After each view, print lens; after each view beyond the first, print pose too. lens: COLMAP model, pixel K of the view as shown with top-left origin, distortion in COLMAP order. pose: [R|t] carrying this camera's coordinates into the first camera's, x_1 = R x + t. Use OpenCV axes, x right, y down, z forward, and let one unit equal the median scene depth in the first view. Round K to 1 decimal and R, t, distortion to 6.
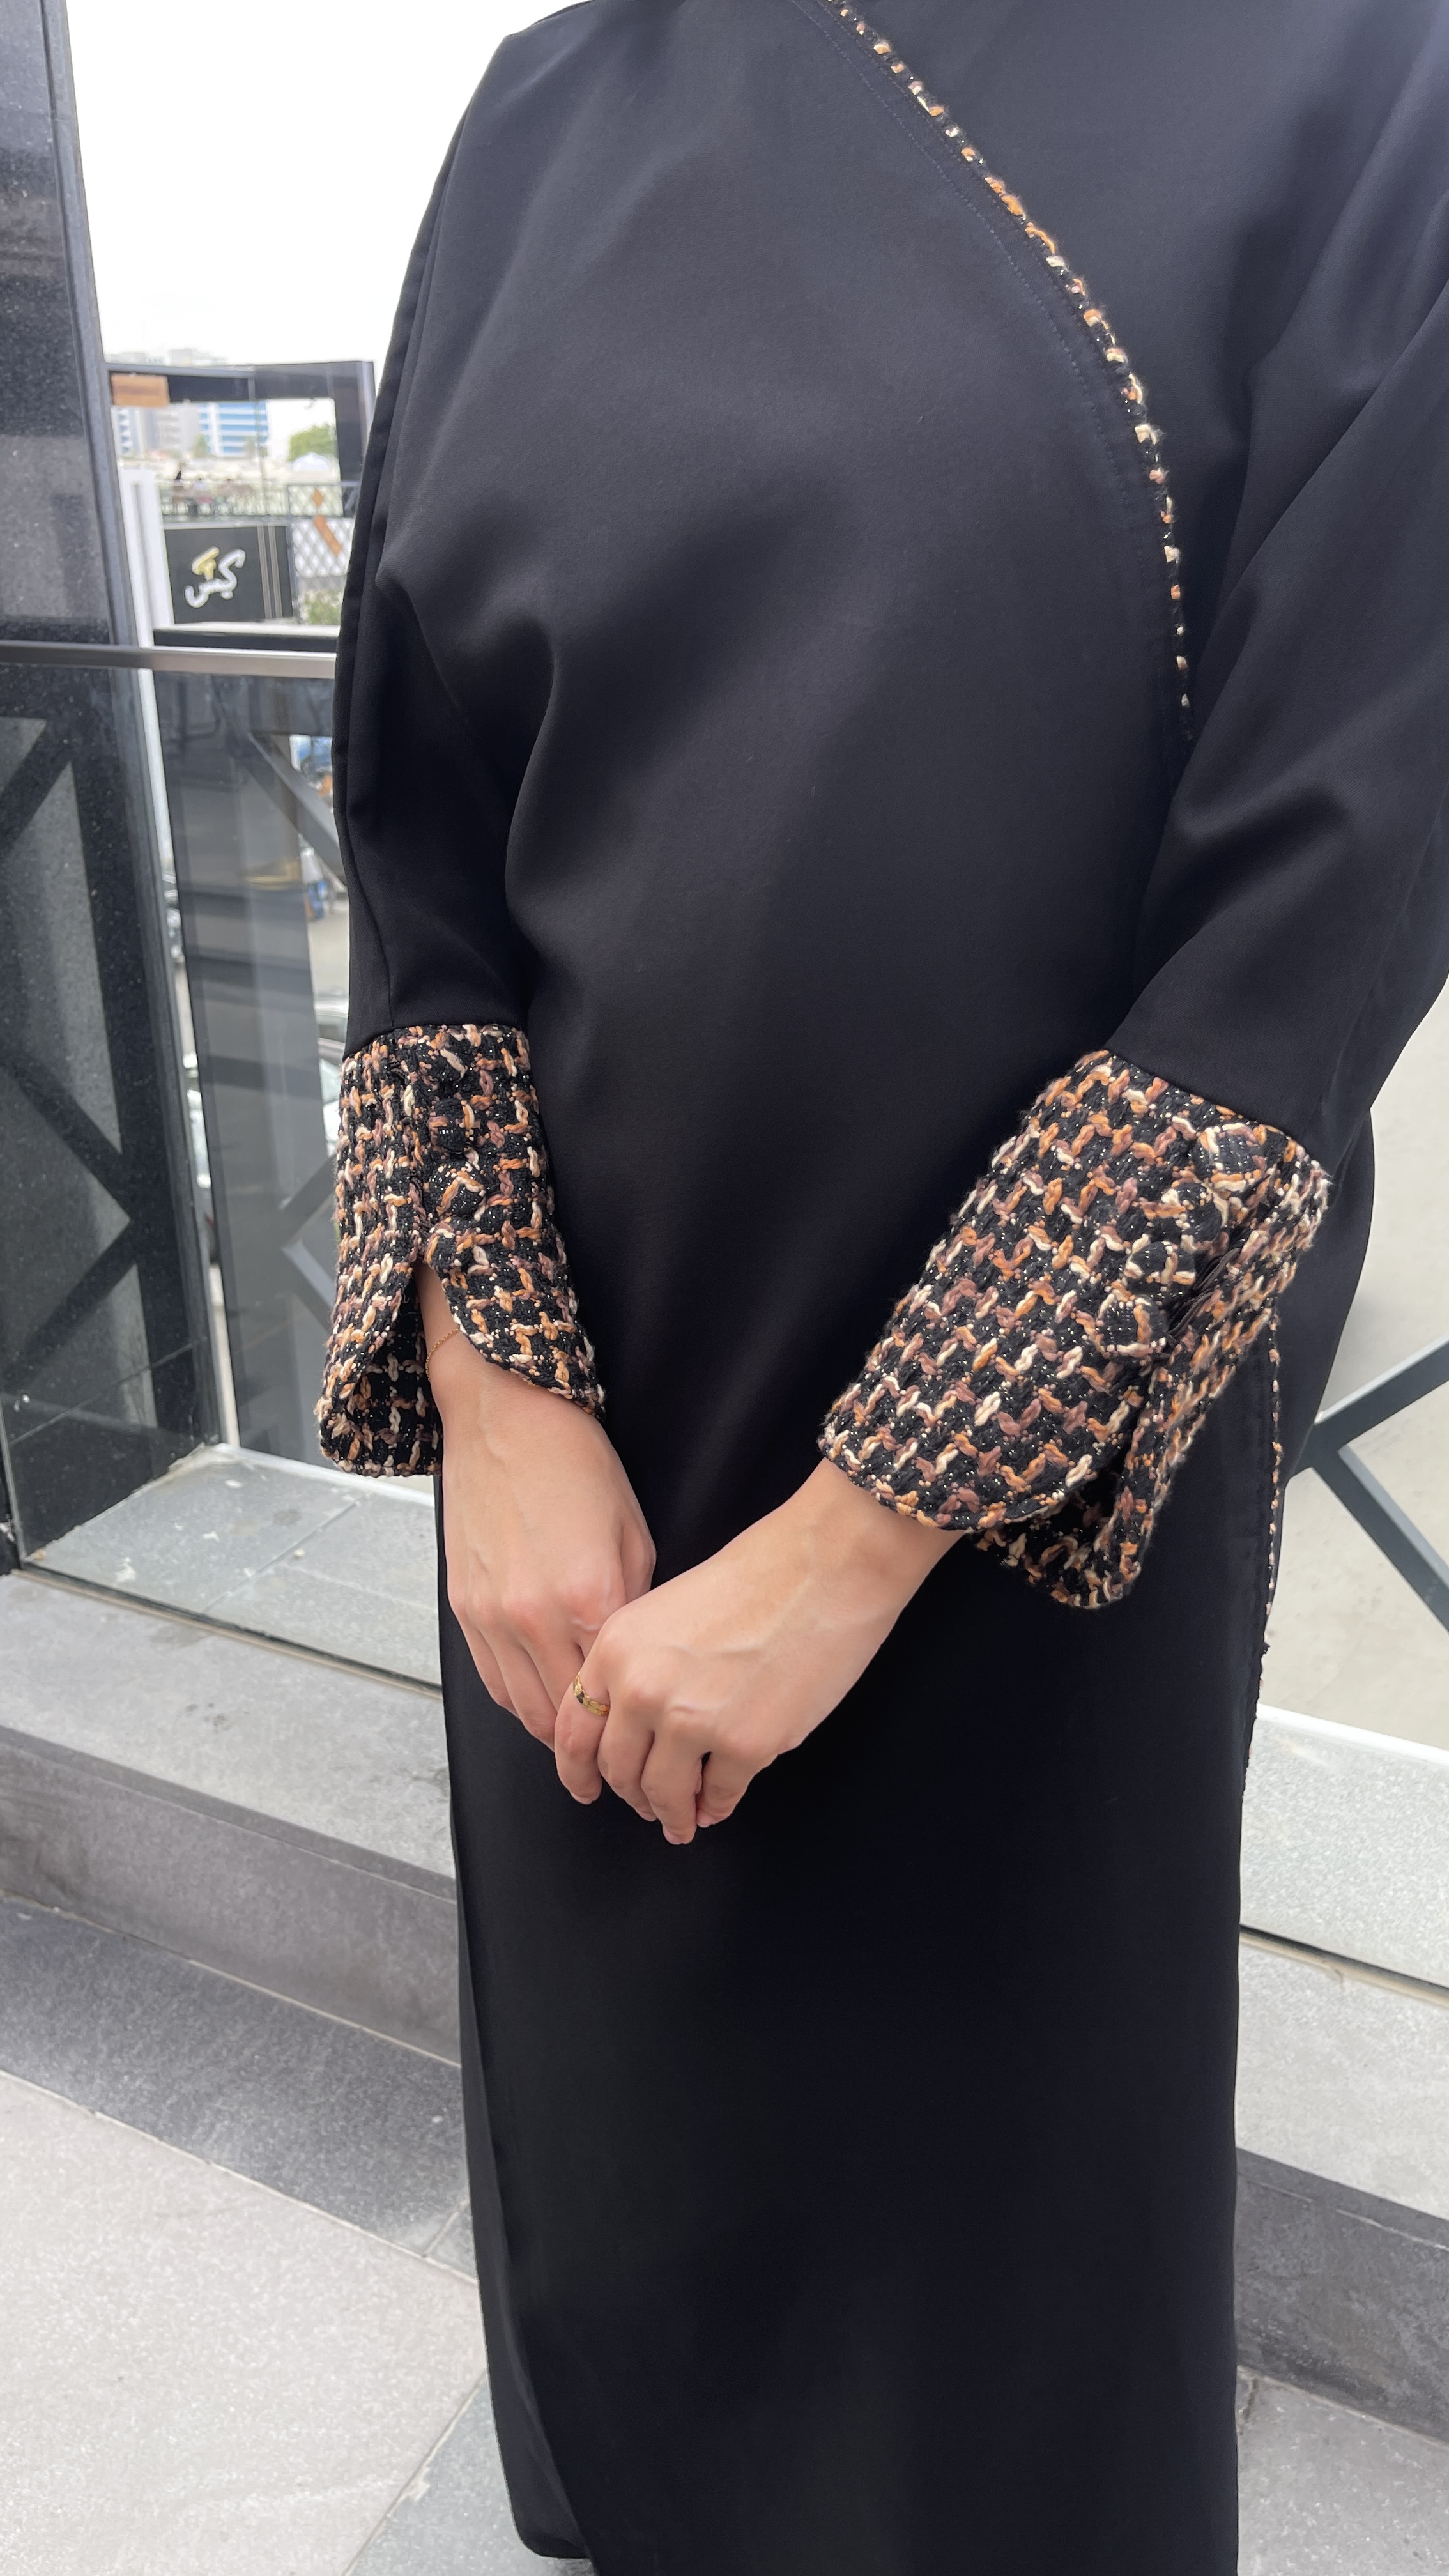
lens RADIAL K [[1971.7, 0, 737.4], [0, 1971.7, 1281.1], [0, 0, 1]] dist [0.064261, -0.086352]
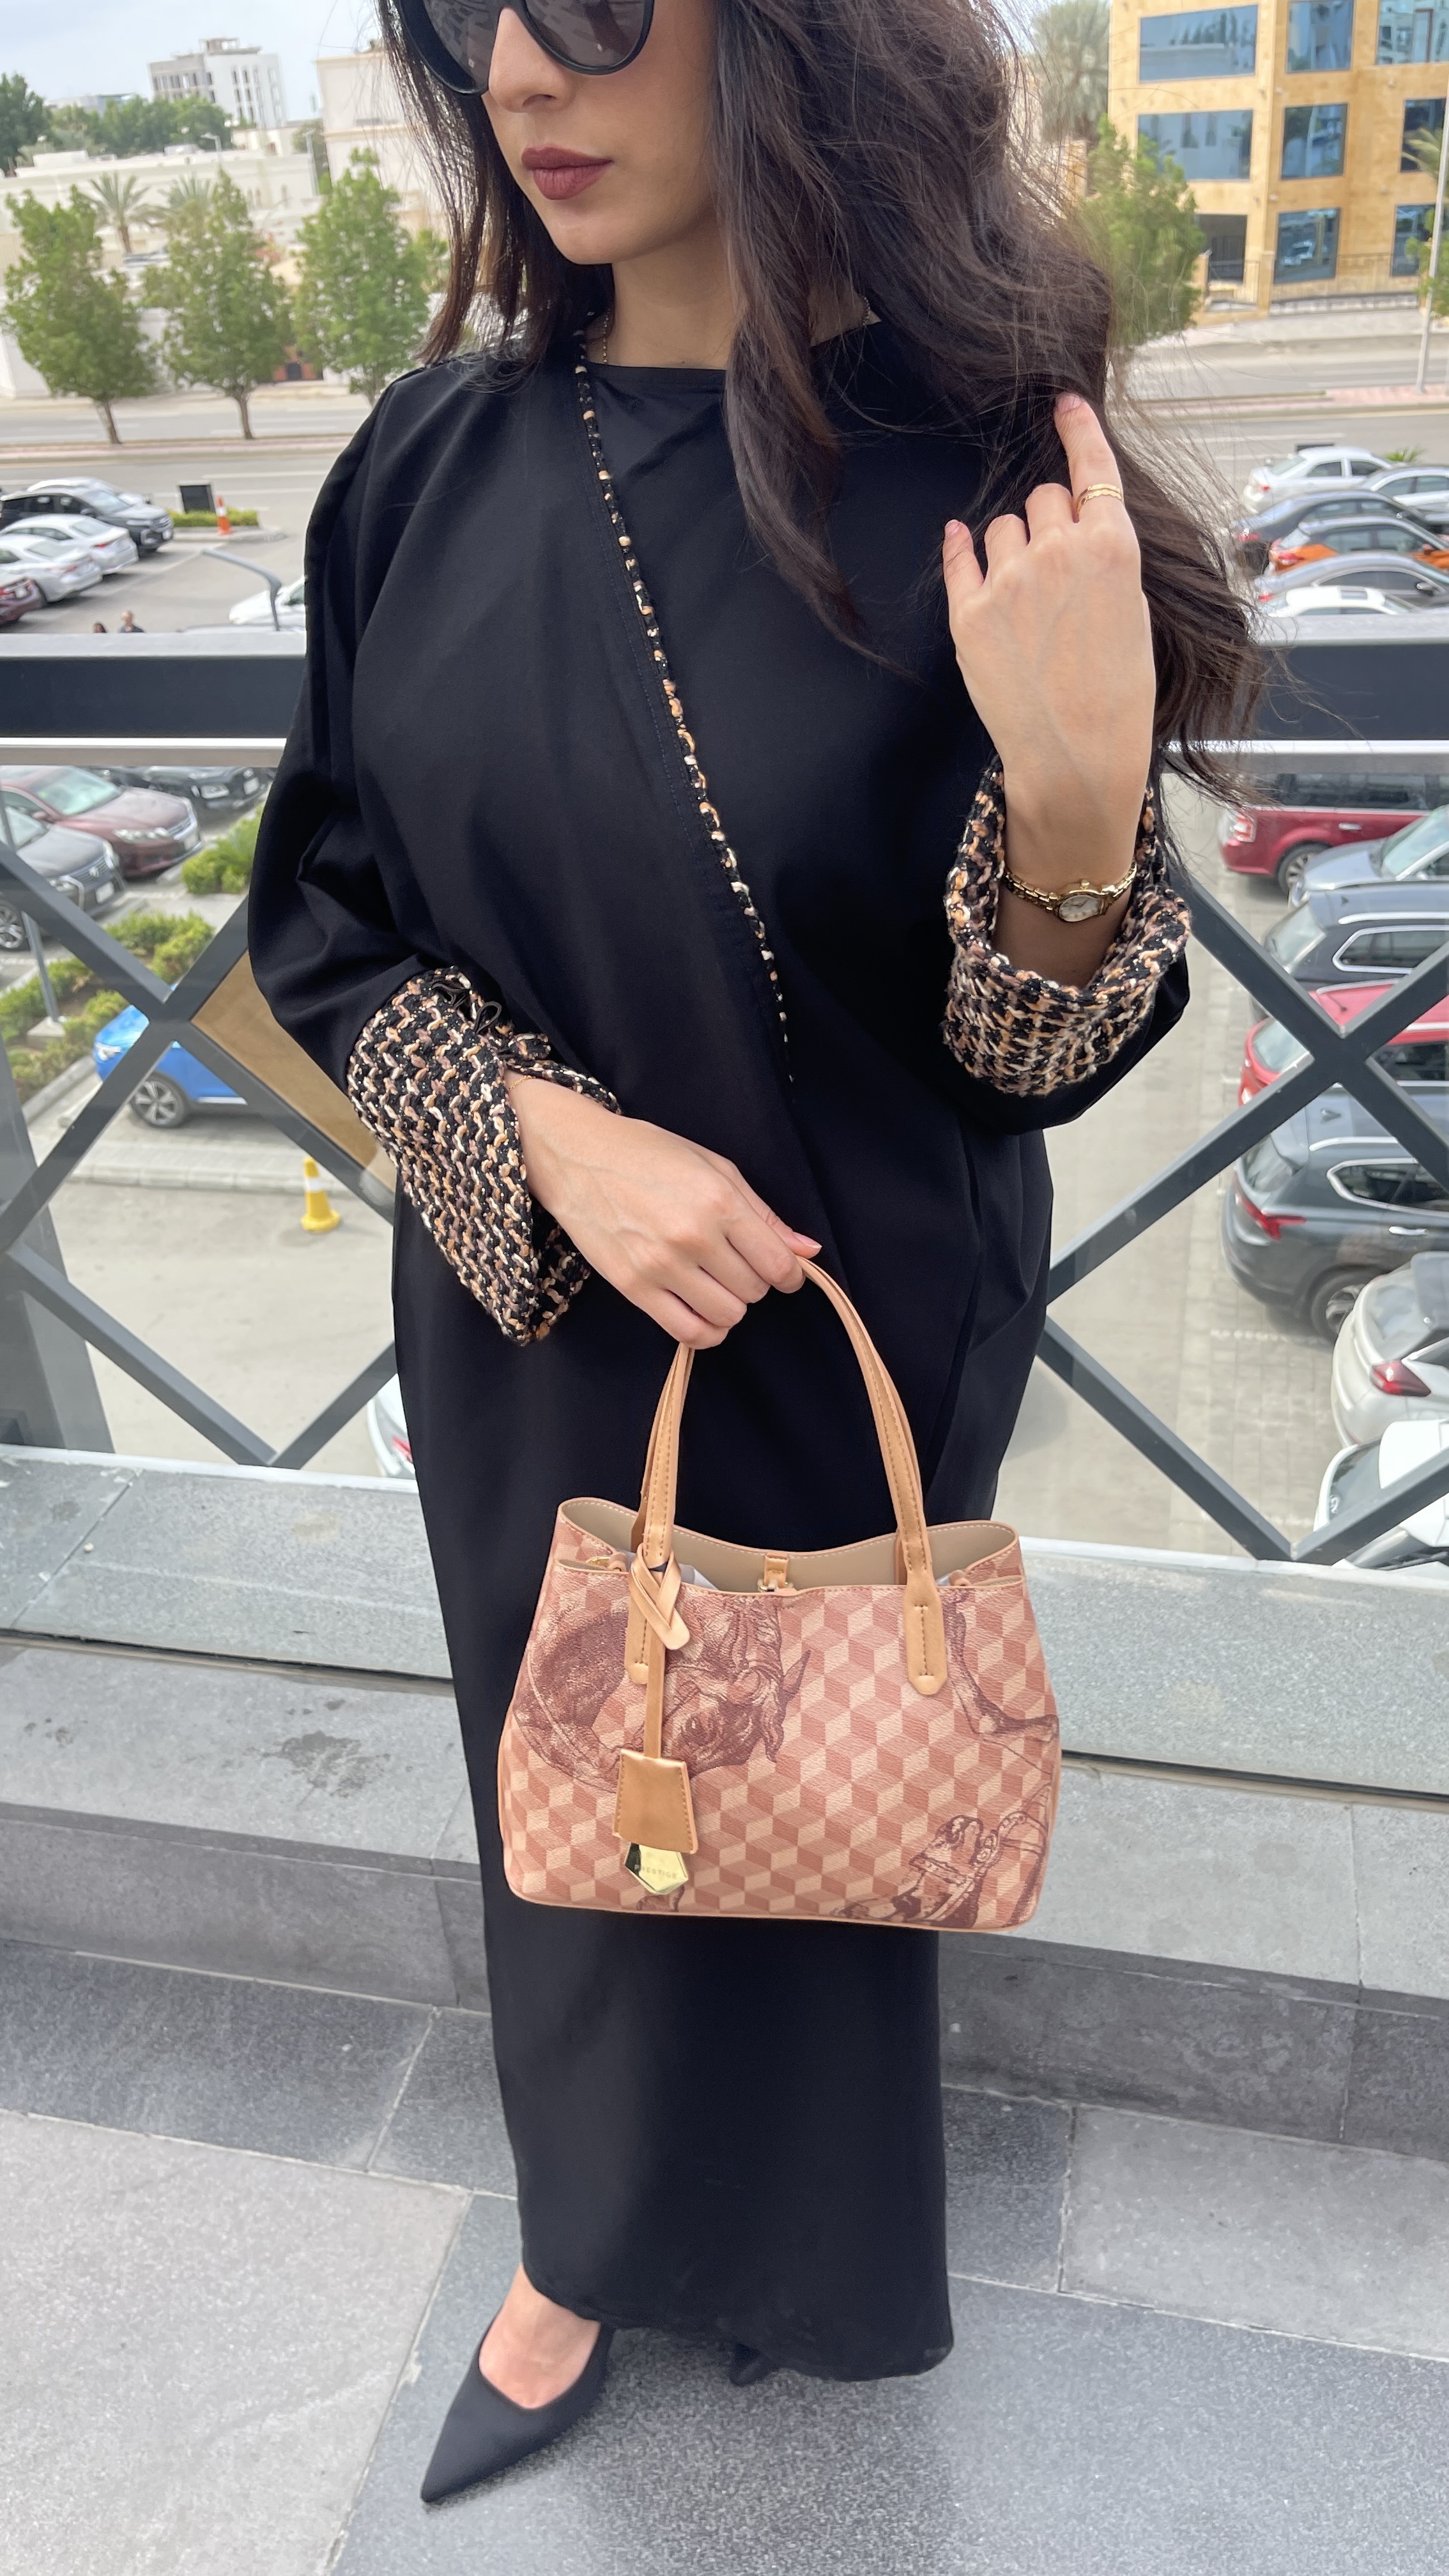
lens RADIAL K [[1971.7, 0, 738.8], [0, 1971.7, 1279.9], [0, 0, 1]] dist [0.064261, -0.086352]
pose [[0.971945, -0.163962, 0.168642, -0.053008], [0.139610, 0.979177, 0.147384, -0.131560], [-0.189296, -0.119705, 0.974596, -0.076973]]
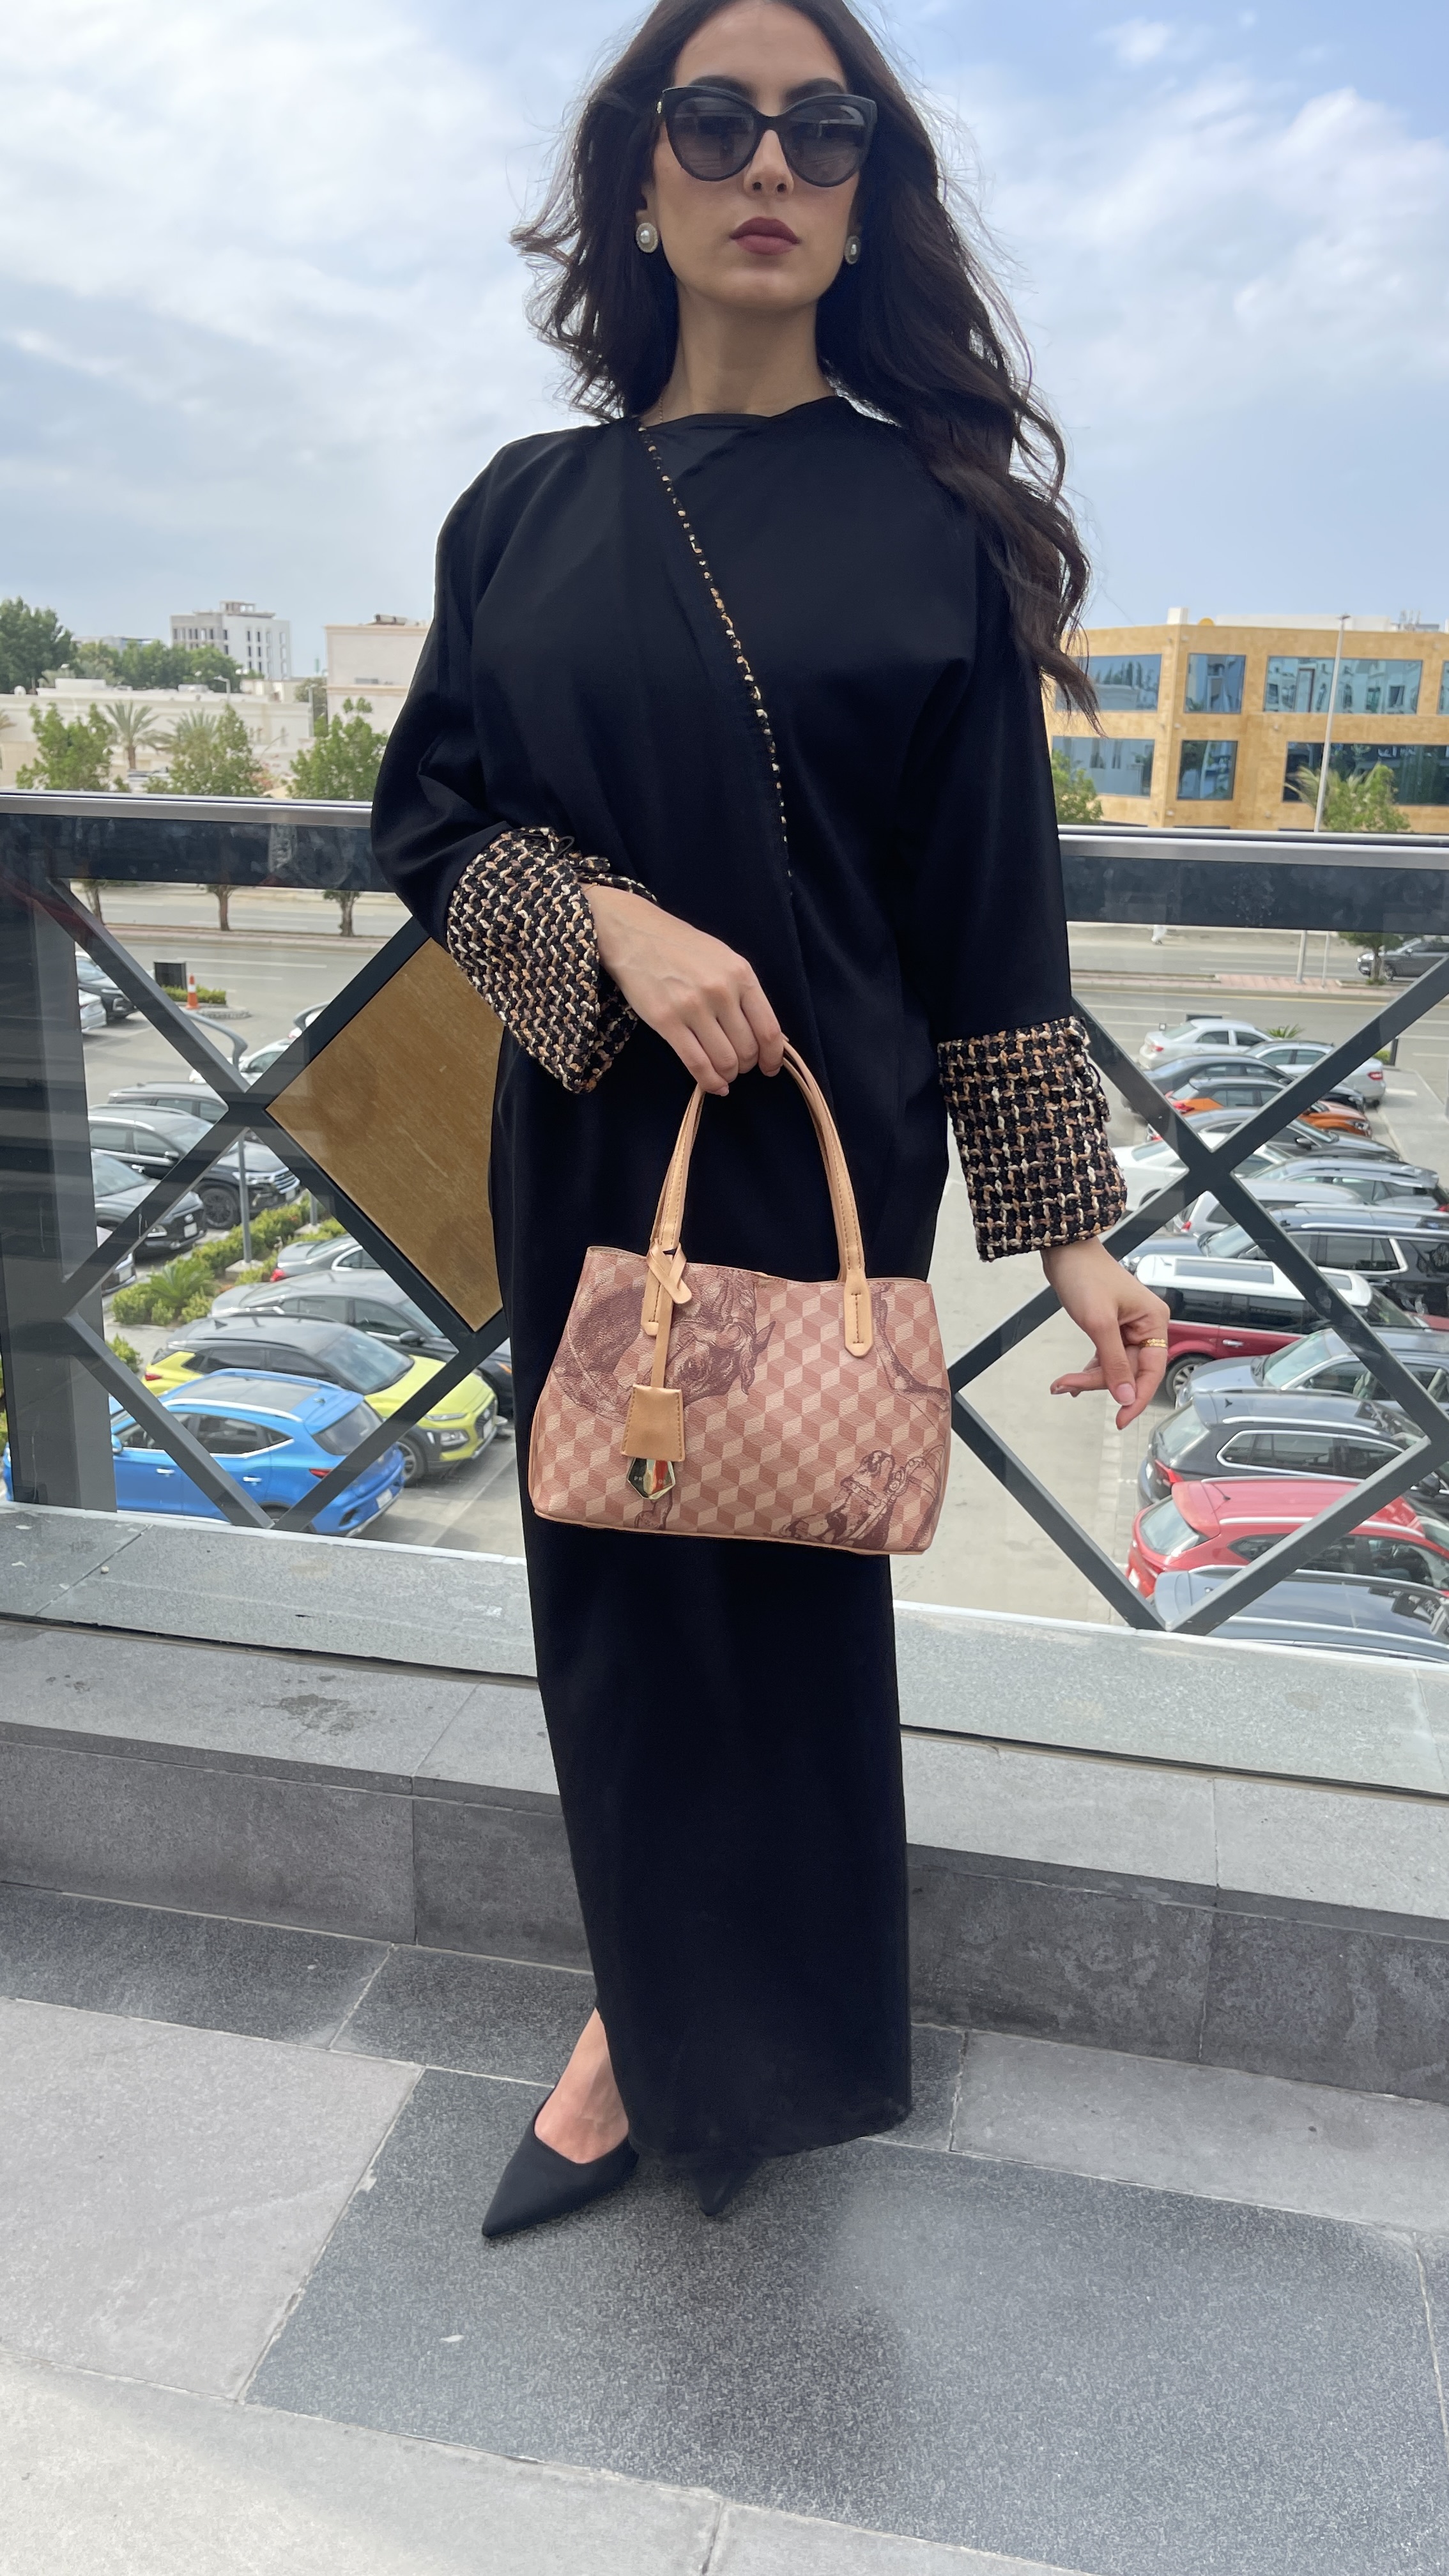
lens RADIAL K [[1971.7, 0, 727.6], [0, 1971.7, 1309.3], [0, 0, 1]] dist [0.064261, -0.086352]
pose [[0.969879, -0.043851, 0.239609, -0.173561], [0.065312, 0.994459, -0.082372, 0.131449], [-0.234669, 0.095540, 0.967369, -0.281310]]
